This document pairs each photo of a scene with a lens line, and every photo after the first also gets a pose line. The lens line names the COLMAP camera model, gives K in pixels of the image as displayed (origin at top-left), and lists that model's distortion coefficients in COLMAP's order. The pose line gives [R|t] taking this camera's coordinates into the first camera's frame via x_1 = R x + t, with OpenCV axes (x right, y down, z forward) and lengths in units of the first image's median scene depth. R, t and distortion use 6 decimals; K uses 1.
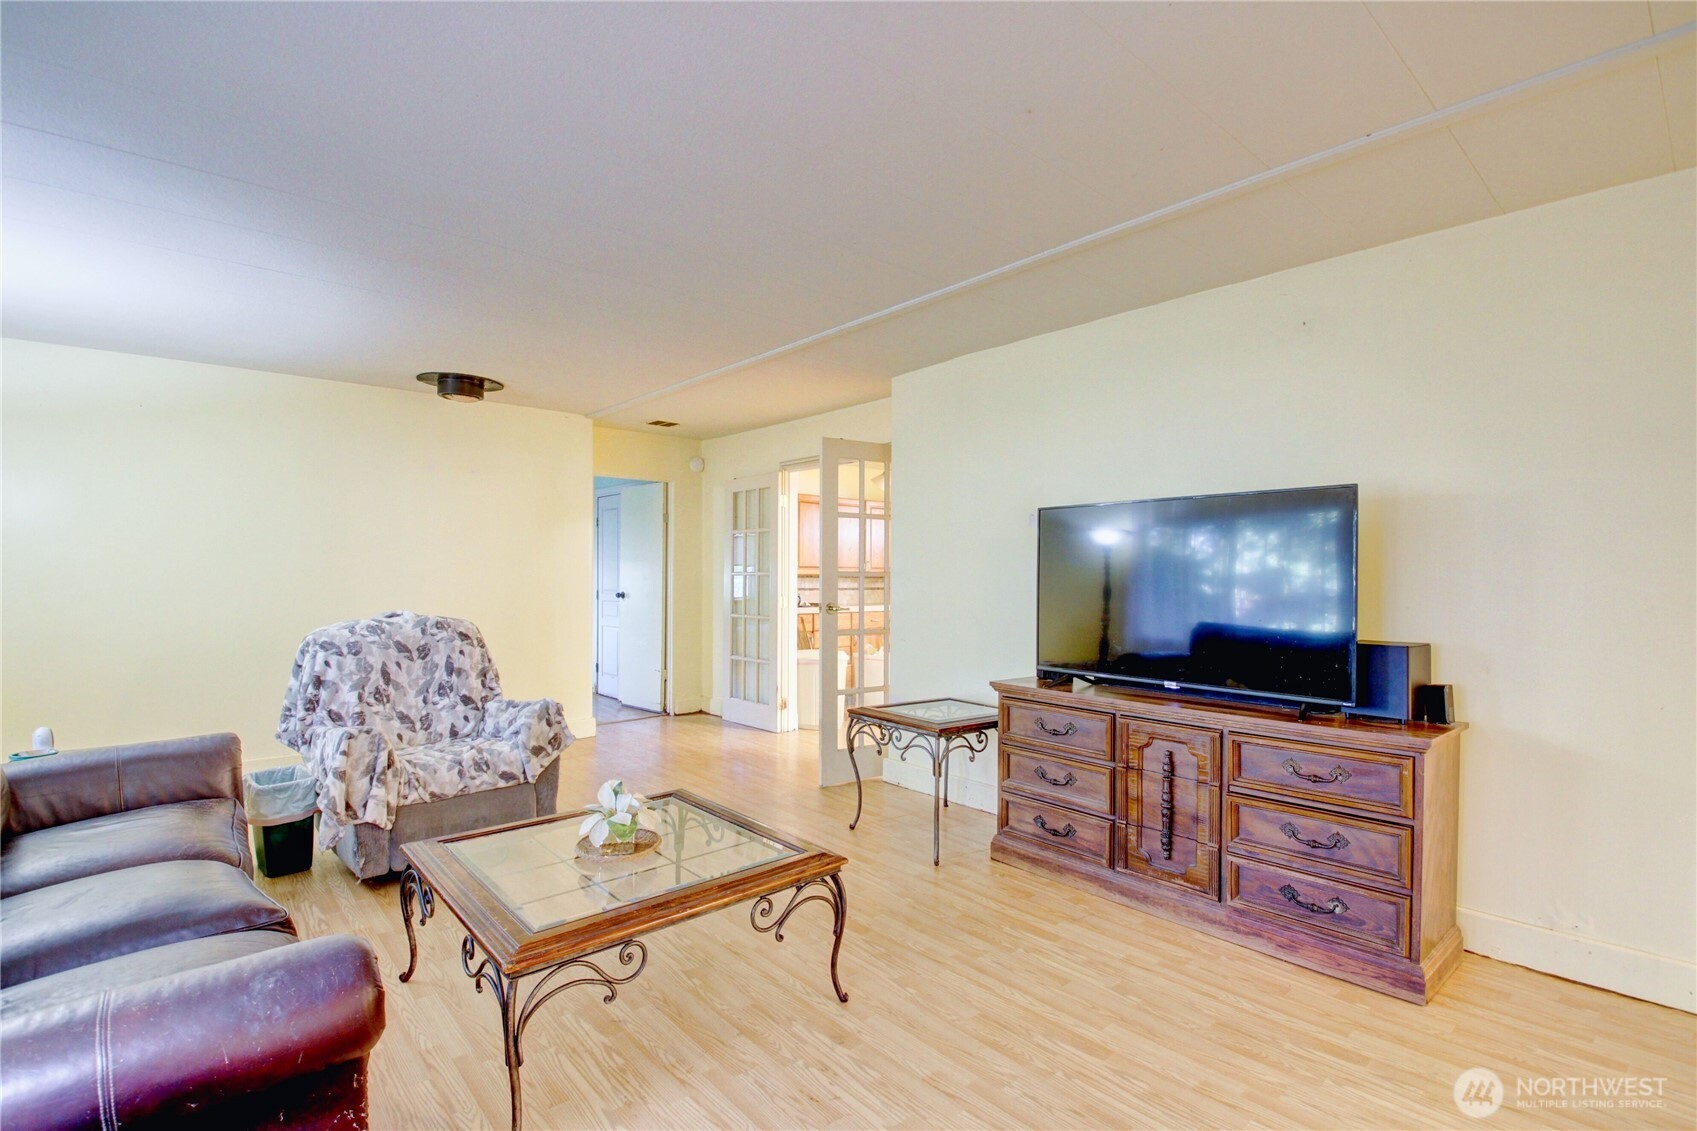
lens RADIAL K [[801.7, 0, 844.5], [0, 801.7, 563.4], [0, 0, 1]] dist [-0.026905, -0.002946]
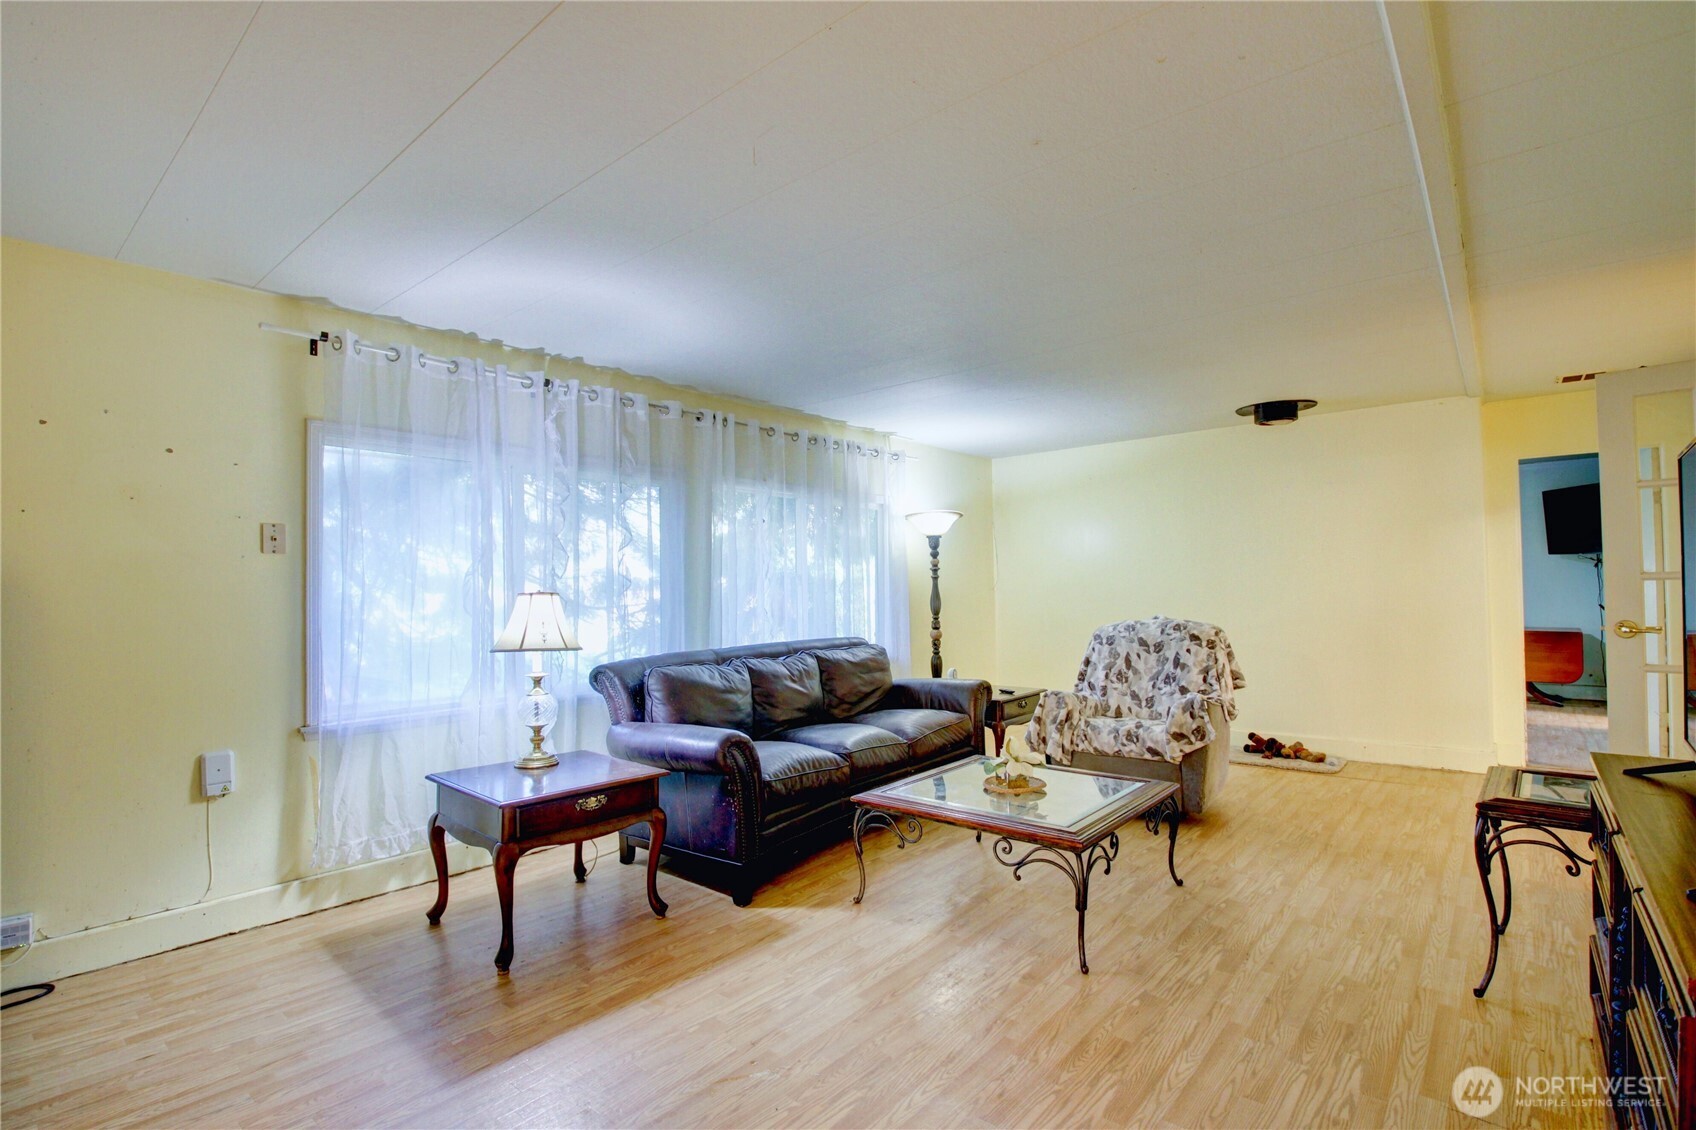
lens RADIAL K [[801.3, 0, 844.0], [0, 801.3, 572.3], [0, 0, 1]] dist [-0.026905, -0.002946]
pose [[0.161352, -0.018328, -0.986727, 0.676401], [0.022158, 0.999643, -0.014944, -0.000431], [0.986648, -0.019453, 0.161700, 0.319089]]
